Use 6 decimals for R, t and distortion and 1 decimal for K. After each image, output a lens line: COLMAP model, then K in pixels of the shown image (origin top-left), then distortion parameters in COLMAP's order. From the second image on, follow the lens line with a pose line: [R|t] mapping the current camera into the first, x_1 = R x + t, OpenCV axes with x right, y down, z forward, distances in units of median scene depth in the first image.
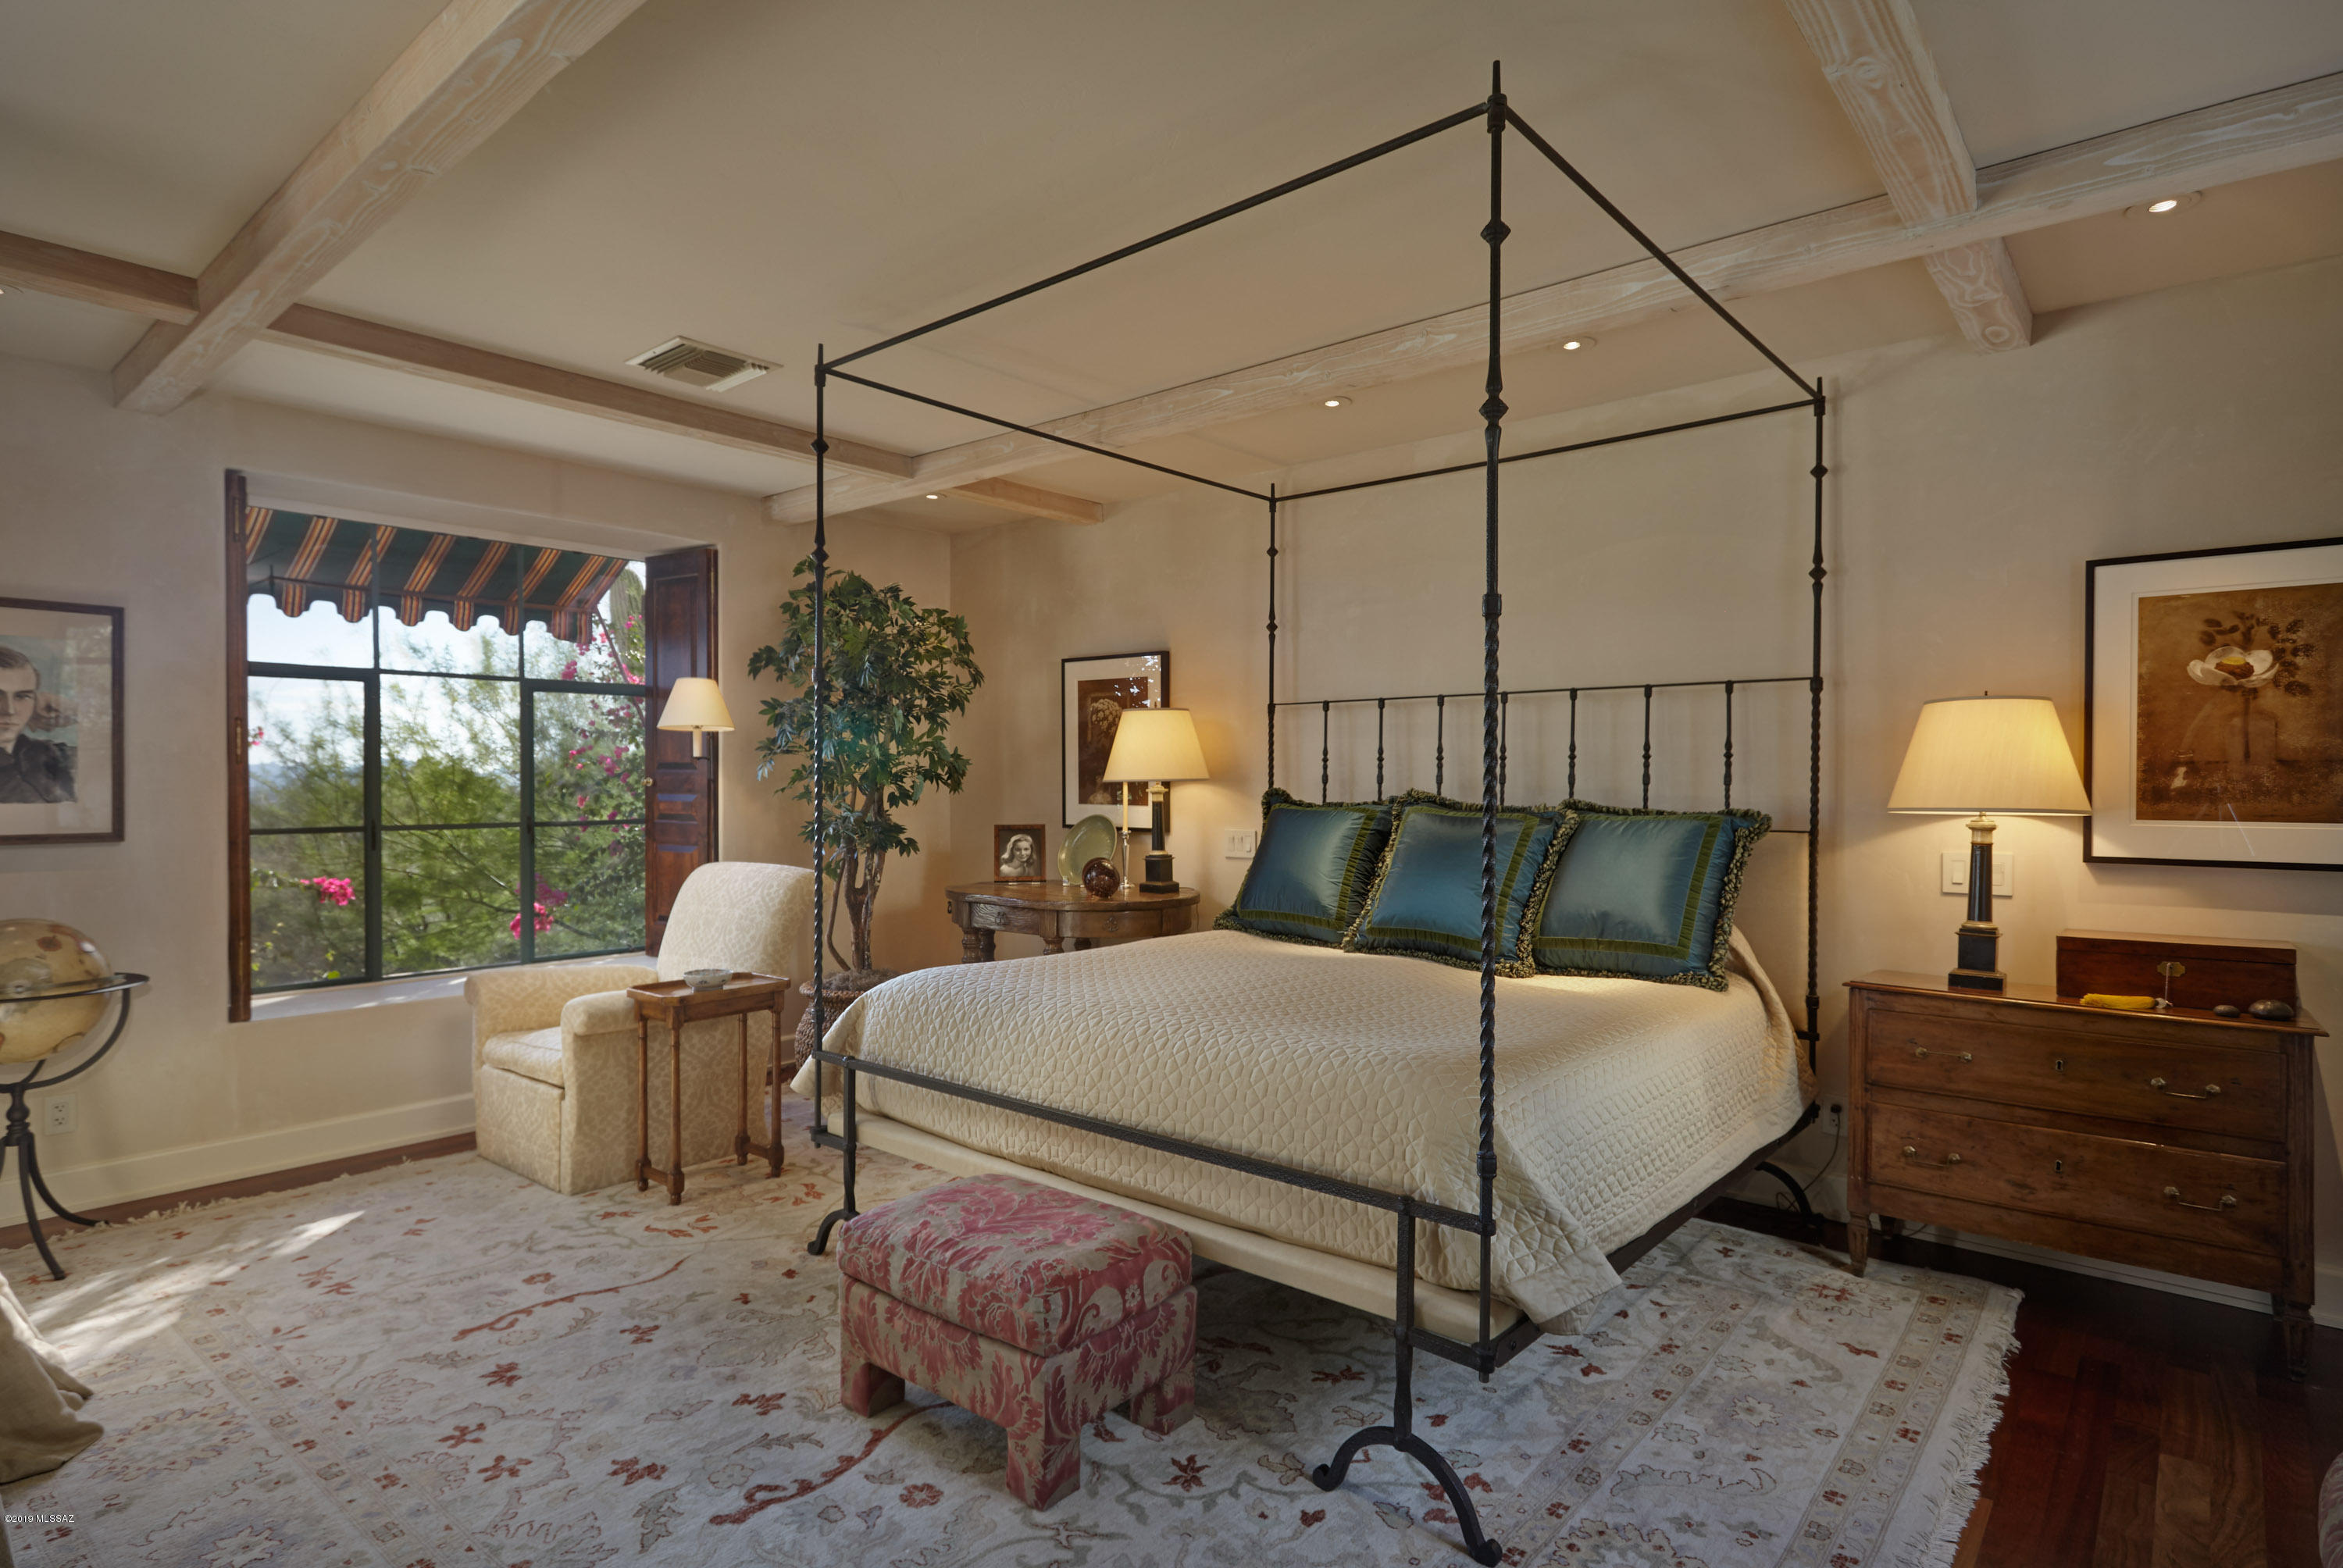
lens RADIAL K [[1220.1, 0, 1166.6], [0, 1220.1, 773.4], [0, 0, 1]] dist [0.025193, 0.000099]
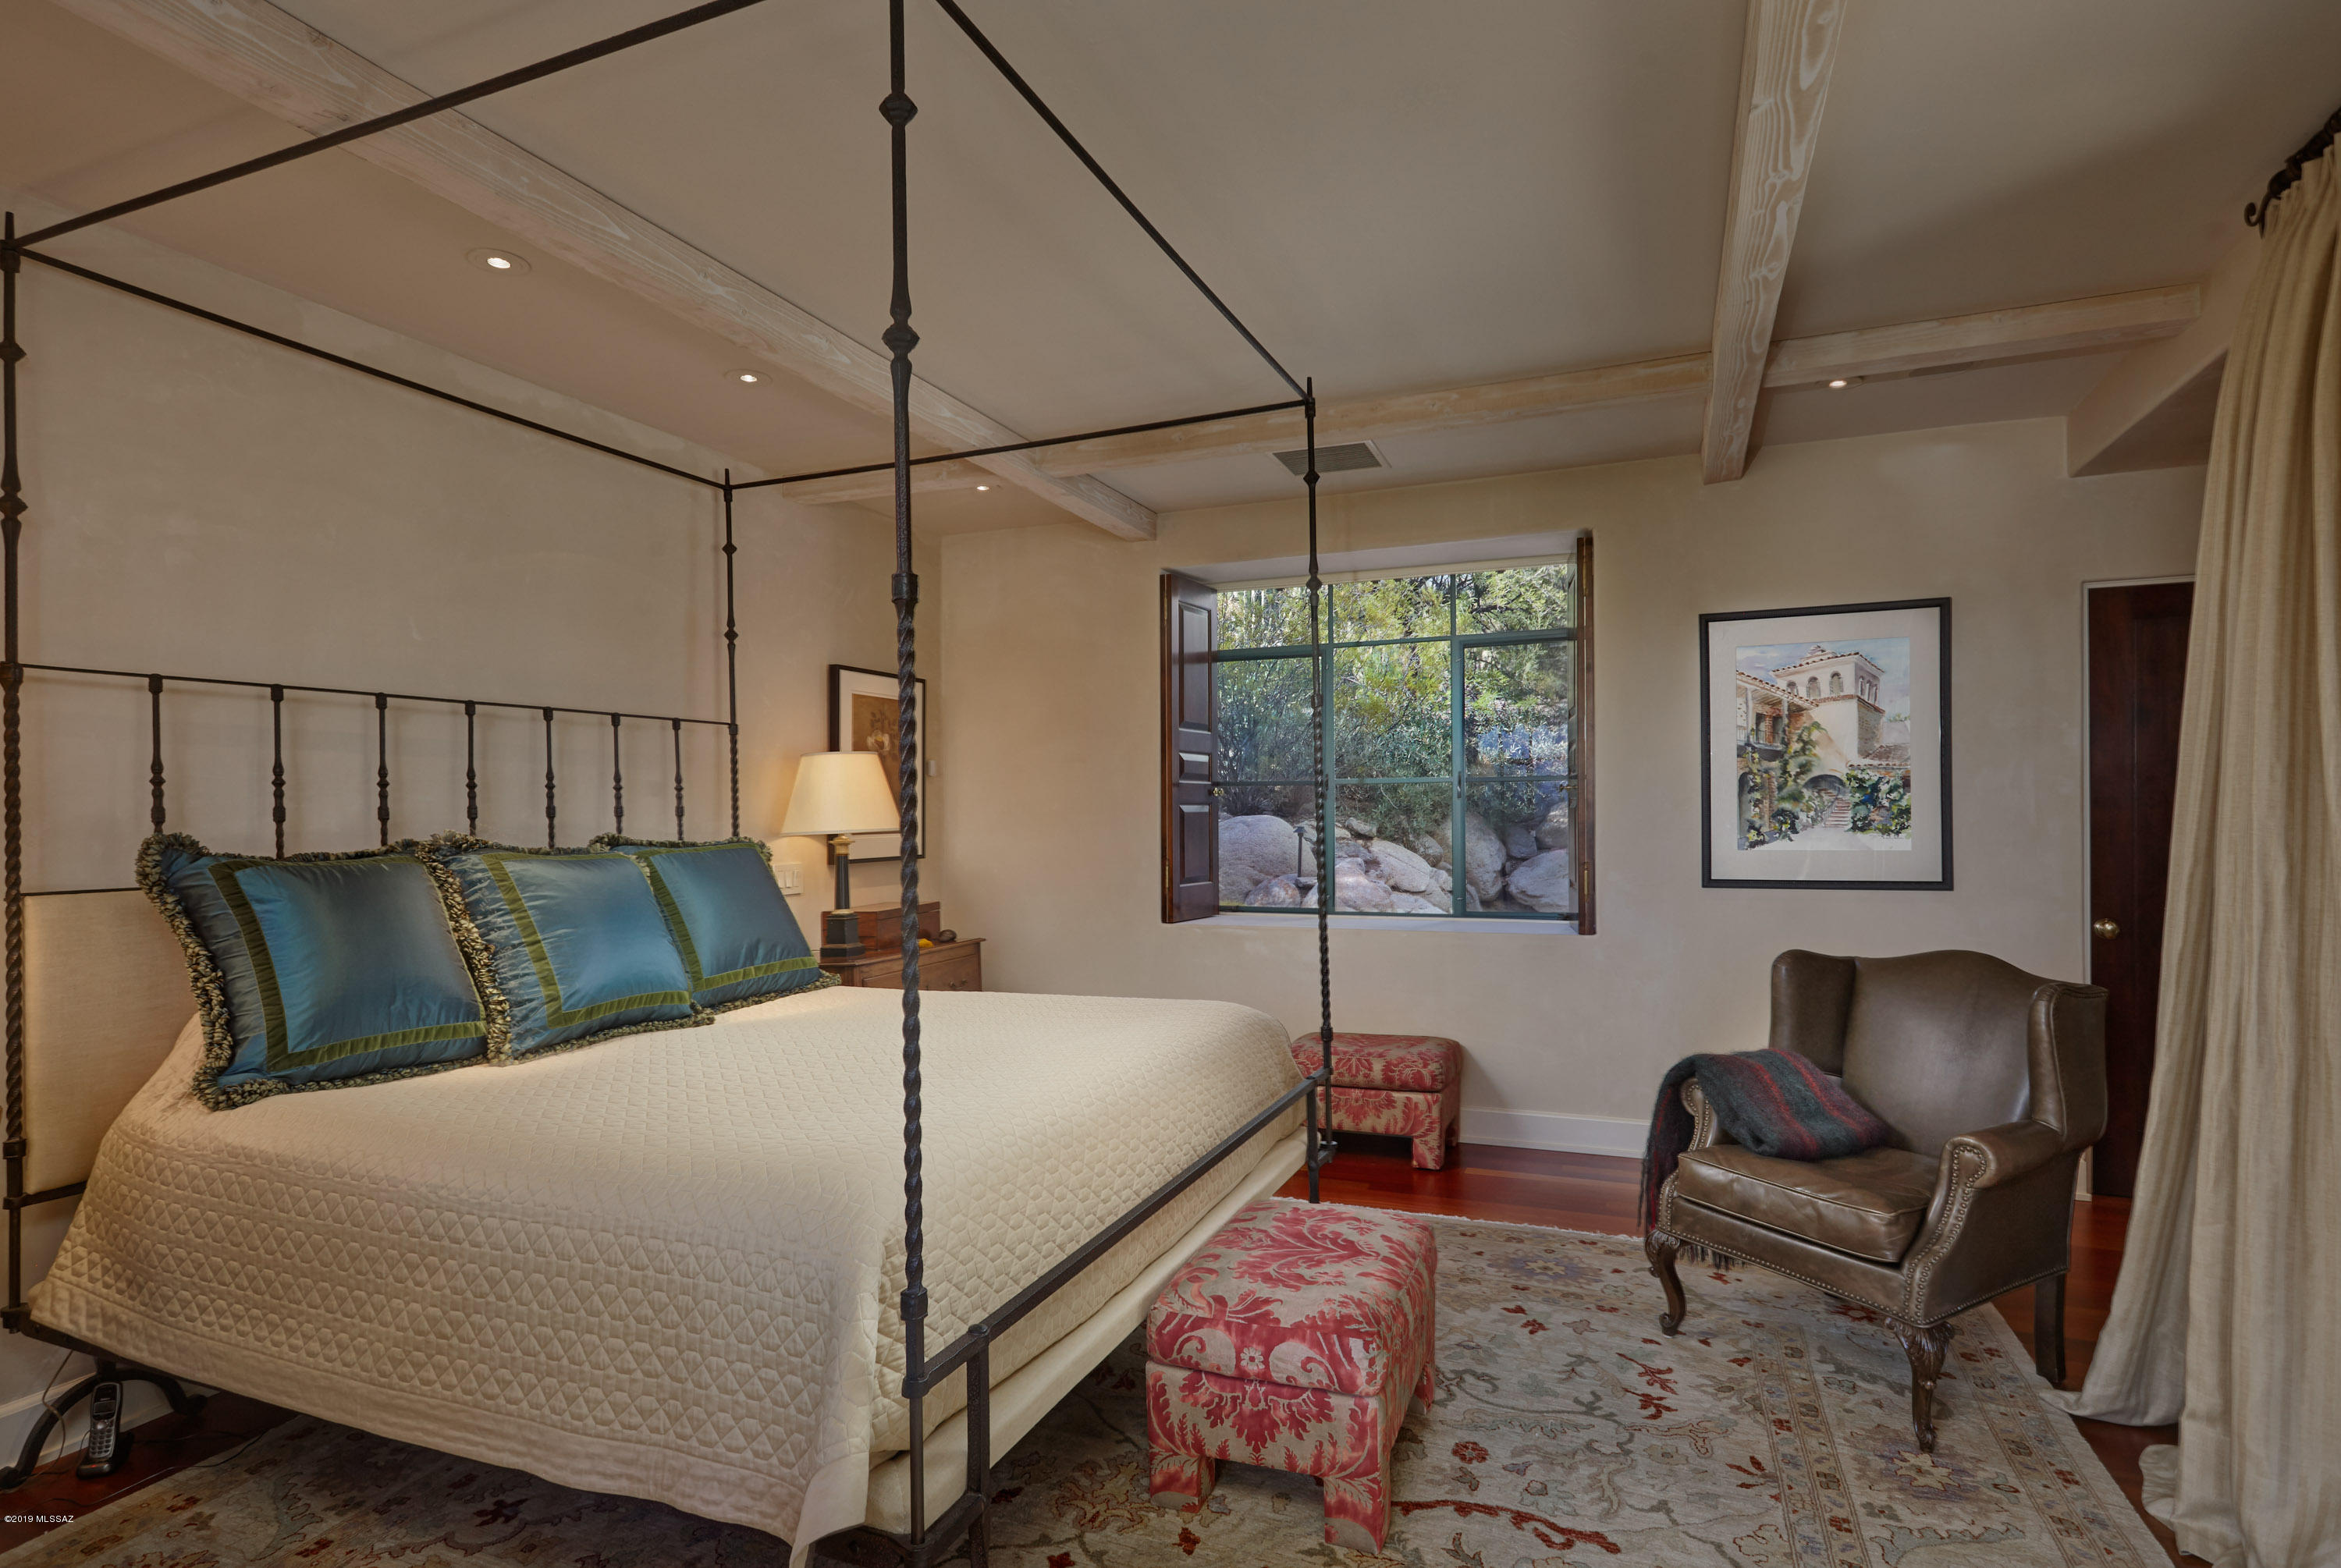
lens RADIAL K [[1218.9, 0, 1165.8], [0, 1218.9, 805.6], [0, 0, 1]] dist [0.025193, 0.000099]
pose [[-0.307030, 0.006634, 0.951677, -1.056223], [0.011757, 0.999926, -0.003177, 0.012008], [-0.951627, 0.010214, -0.307085, 1.447308]]
